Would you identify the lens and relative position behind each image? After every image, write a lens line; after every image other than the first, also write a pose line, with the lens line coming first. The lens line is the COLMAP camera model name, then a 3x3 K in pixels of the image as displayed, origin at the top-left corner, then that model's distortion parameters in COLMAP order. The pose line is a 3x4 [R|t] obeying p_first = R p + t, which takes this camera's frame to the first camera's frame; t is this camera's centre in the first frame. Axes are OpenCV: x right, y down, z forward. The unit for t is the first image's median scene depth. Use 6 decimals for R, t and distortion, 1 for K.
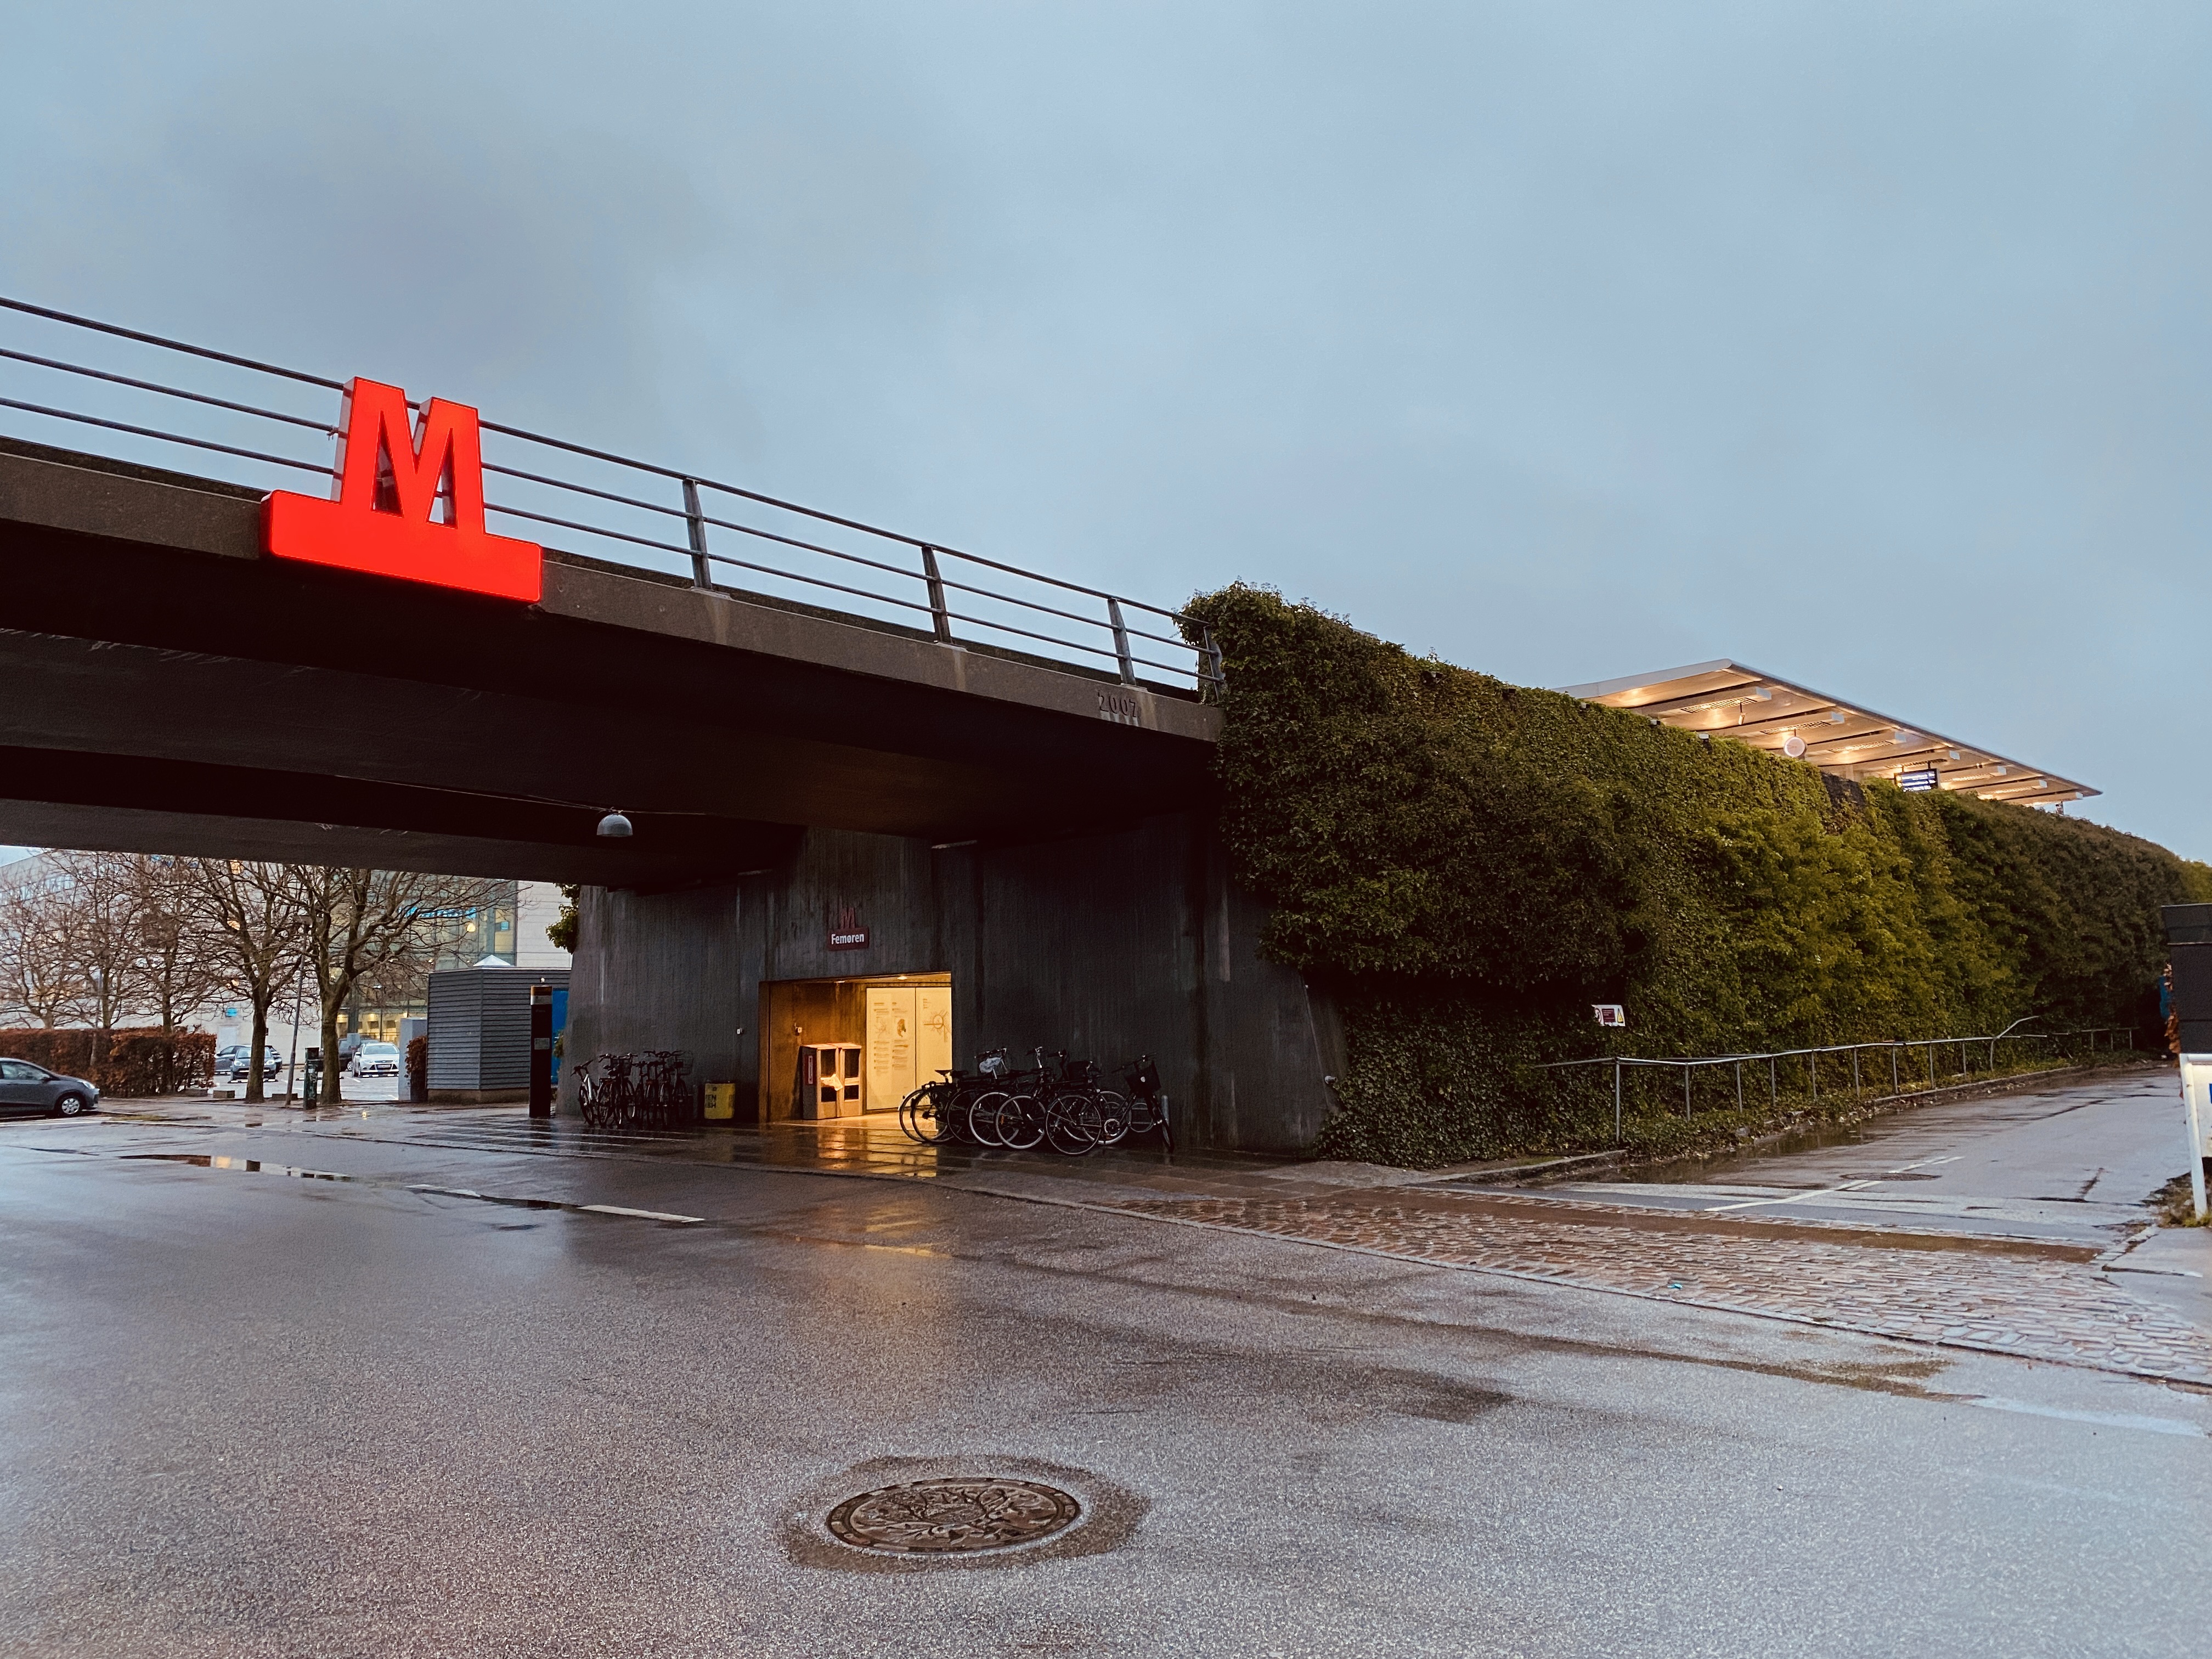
lens RADIAL K [[1662.5, 0, 1106.0], [0, 1662.5, 829.5], [0, 0, 1]] dist [0.162507, -0.418788]
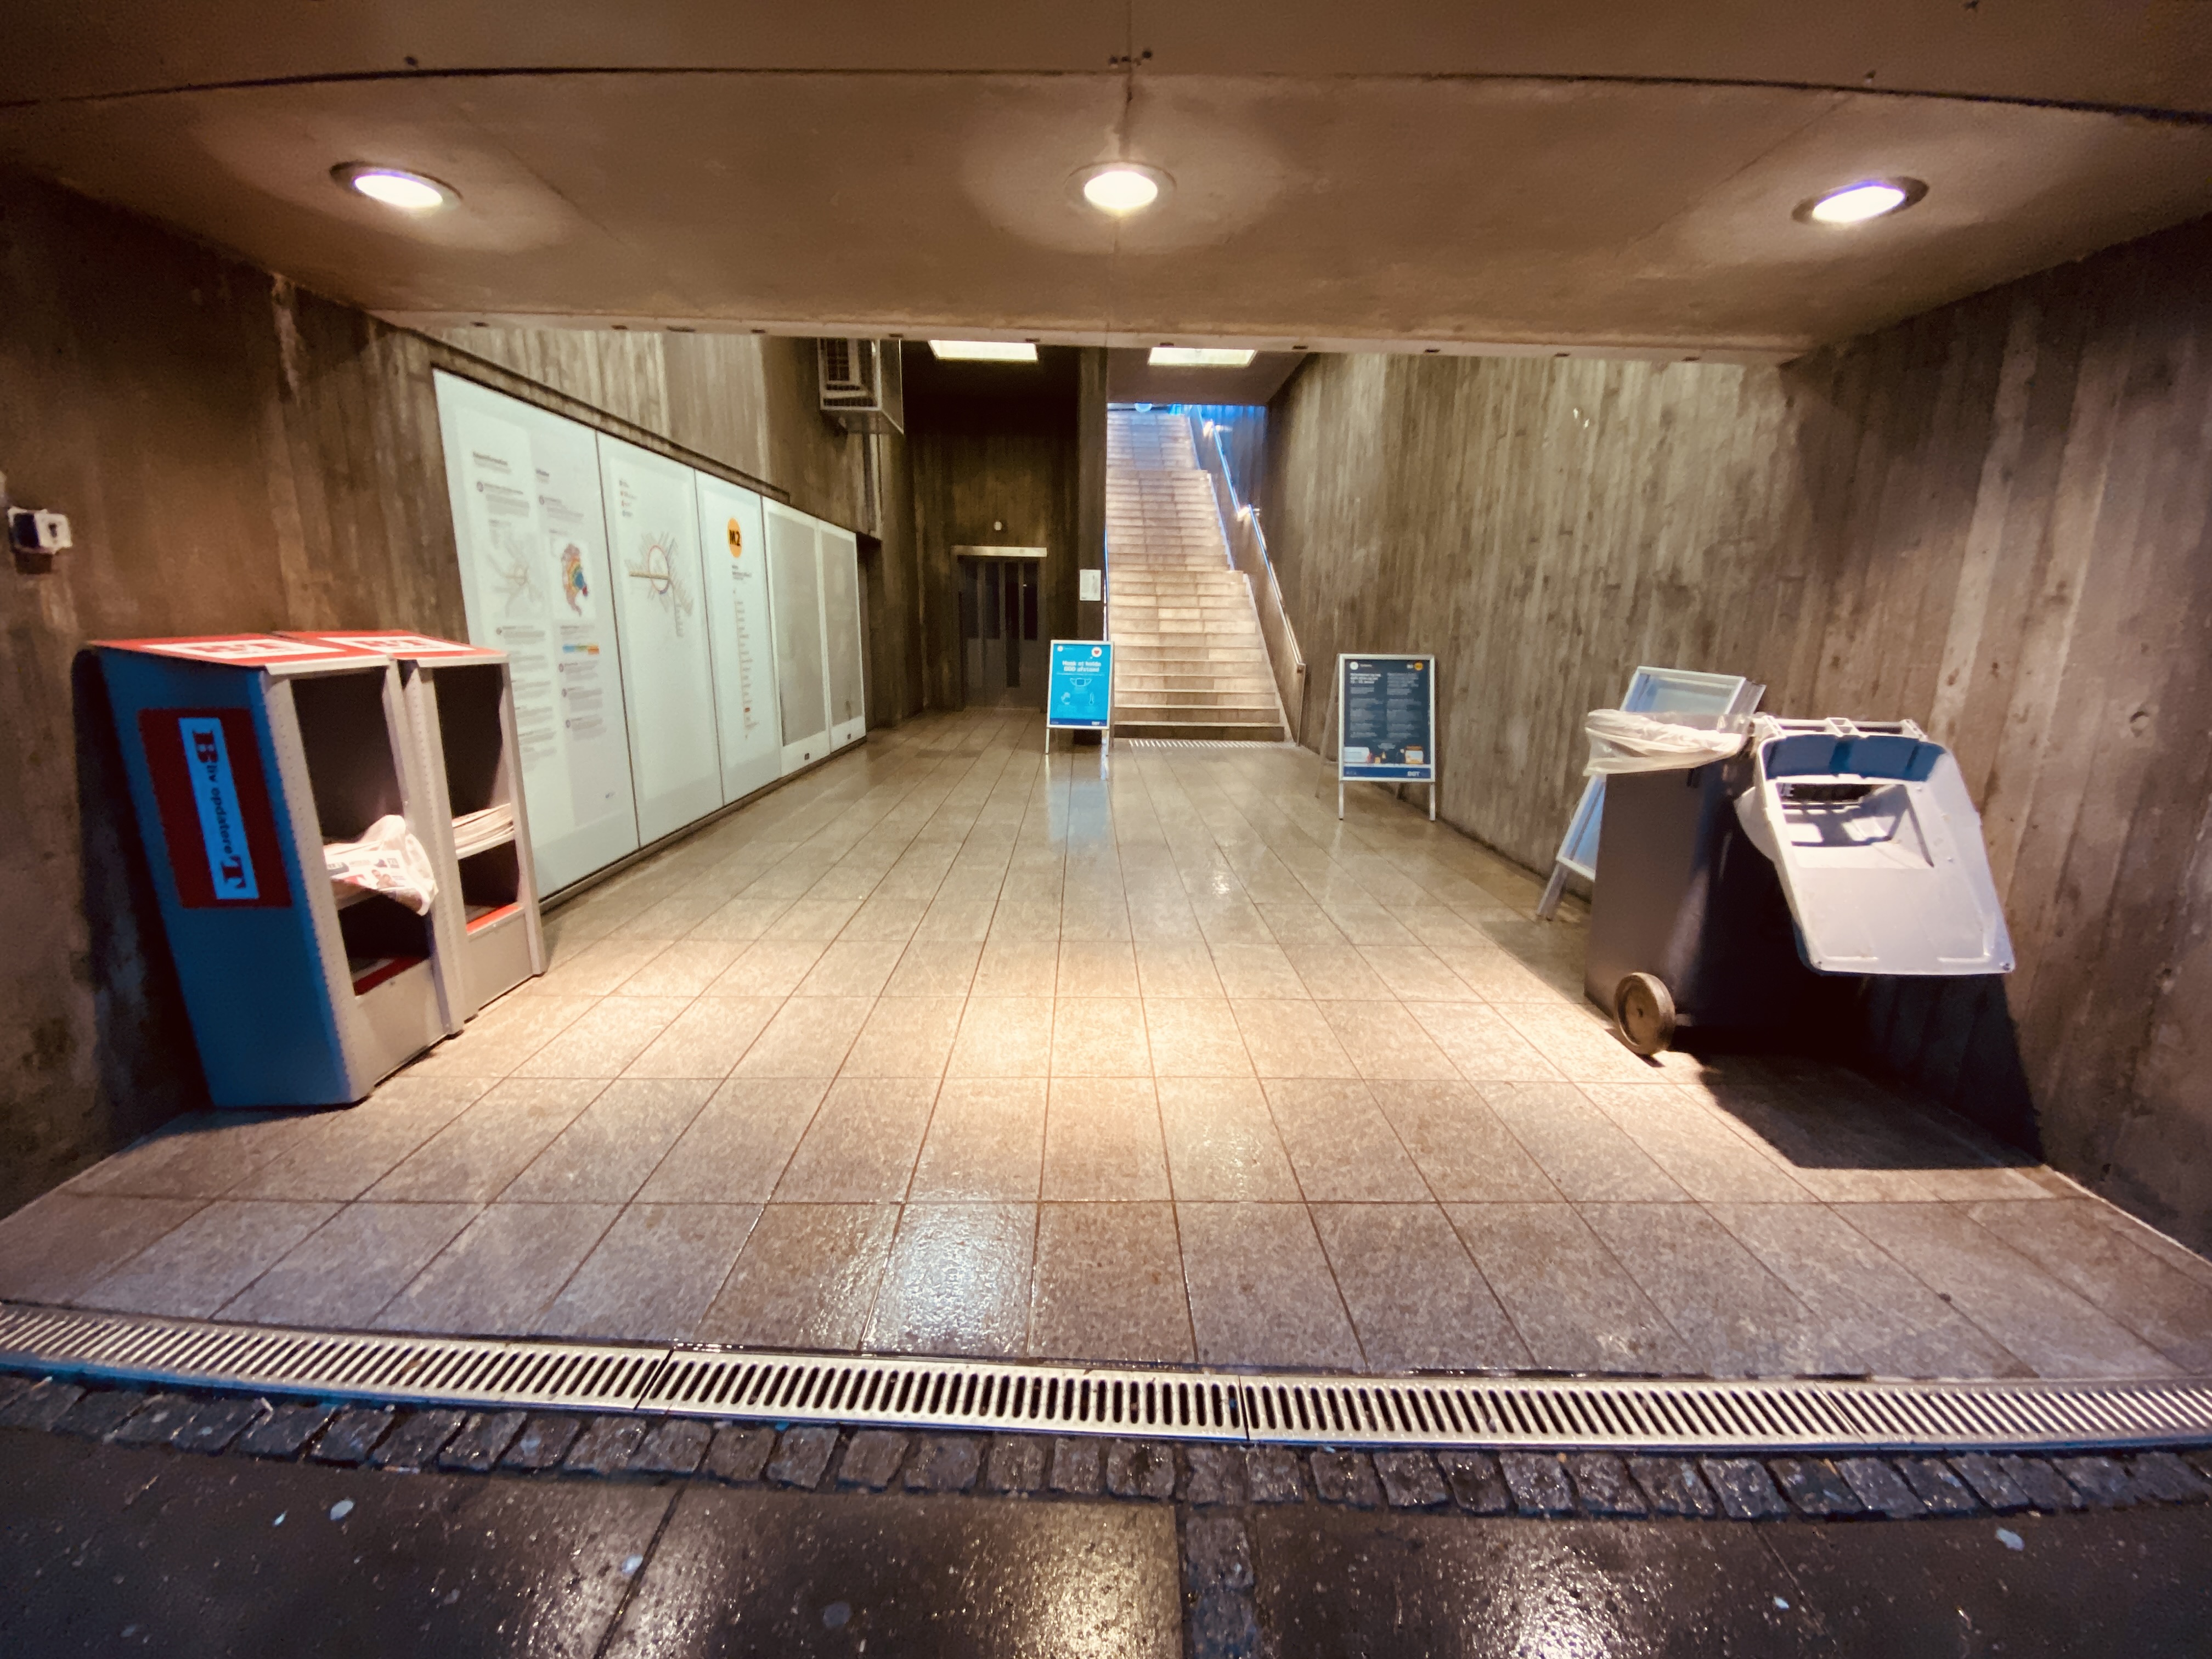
lens RADIAL K [[884.6, 0, 1102.0], [0, 884.6, 835.4], [0, 0, 1]] dist [0.026960, -0.027314]
pose [[0.743802, -0.125924, 0.656431, -0.167855], [-0.101968, 0.949220, 0.297630, 0.113045], [-0.660576, -0.288313, 0.693192, 0.884094]]
